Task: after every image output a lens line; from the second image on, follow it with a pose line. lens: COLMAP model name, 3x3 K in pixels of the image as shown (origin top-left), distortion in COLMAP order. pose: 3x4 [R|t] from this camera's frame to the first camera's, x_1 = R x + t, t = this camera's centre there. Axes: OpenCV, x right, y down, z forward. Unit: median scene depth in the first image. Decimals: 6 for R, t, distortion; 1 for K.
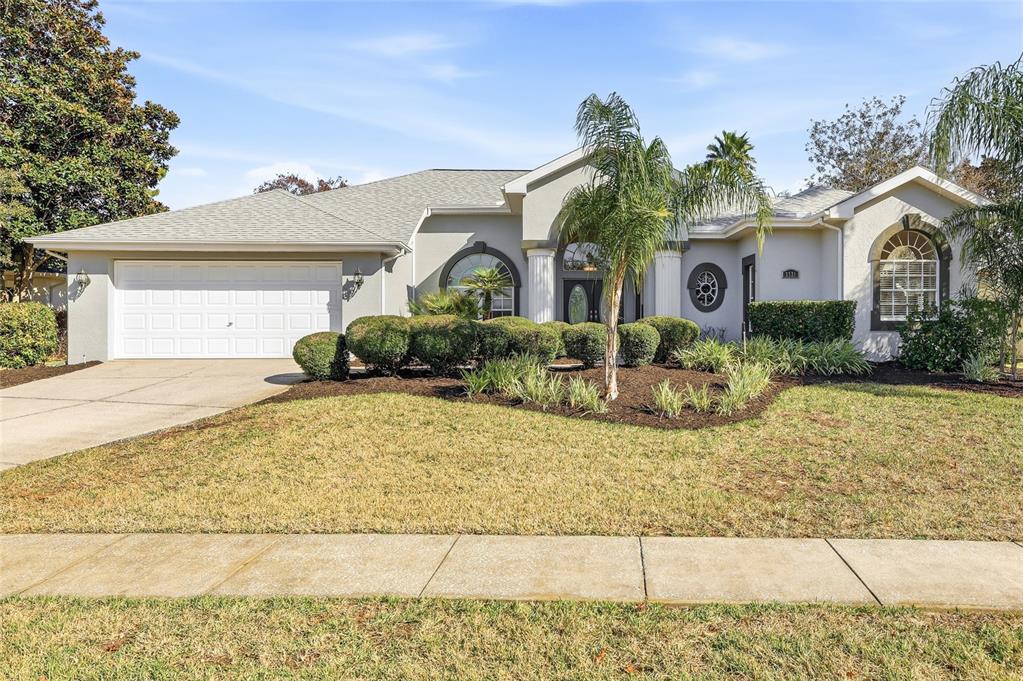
lens RADIAL K [[669.9, 0, 500.6], [0, 669.9, 329.2], [0, 0, 1]] dist [-0.000835, 0.000293]
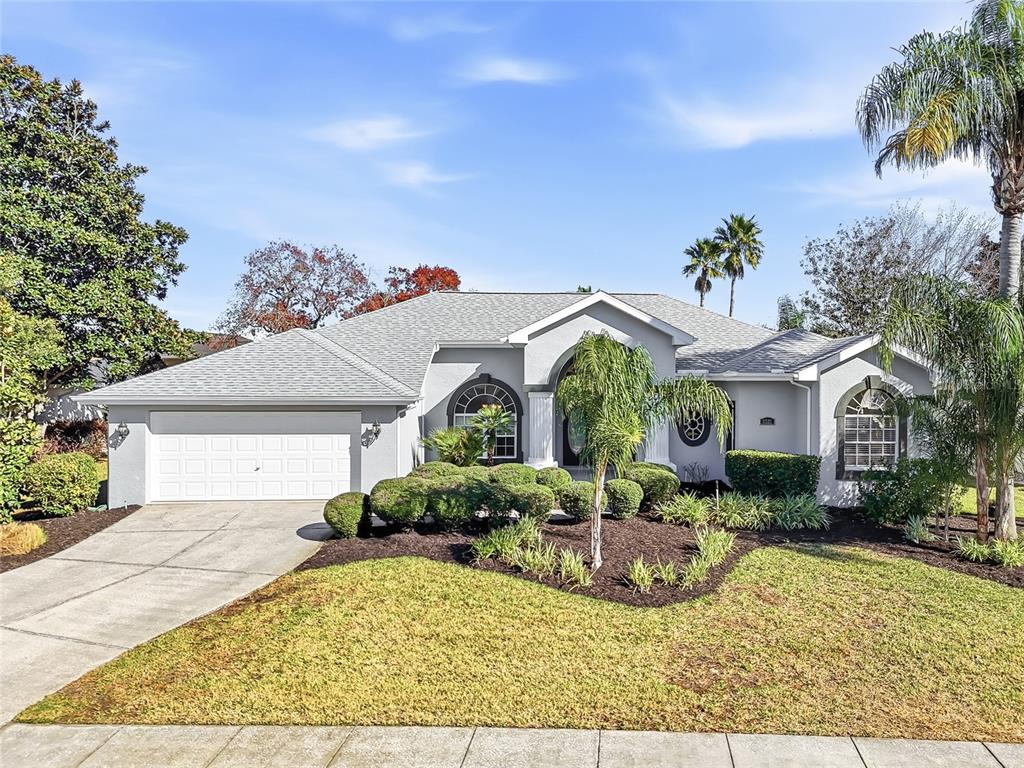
lens RADIAL K [[730.0, 0, 512.0], [0, 730.0, 384.0], [0, 0, 1]] dist [0.091667, -0.139335]
pose [[0.999920, 0.002542, 0.012374, -0.002232], [-0.002726, 0.999886, 0.014873, -0.190989], [-0.012335, -0.014906, 0.999813, -0.243761]]
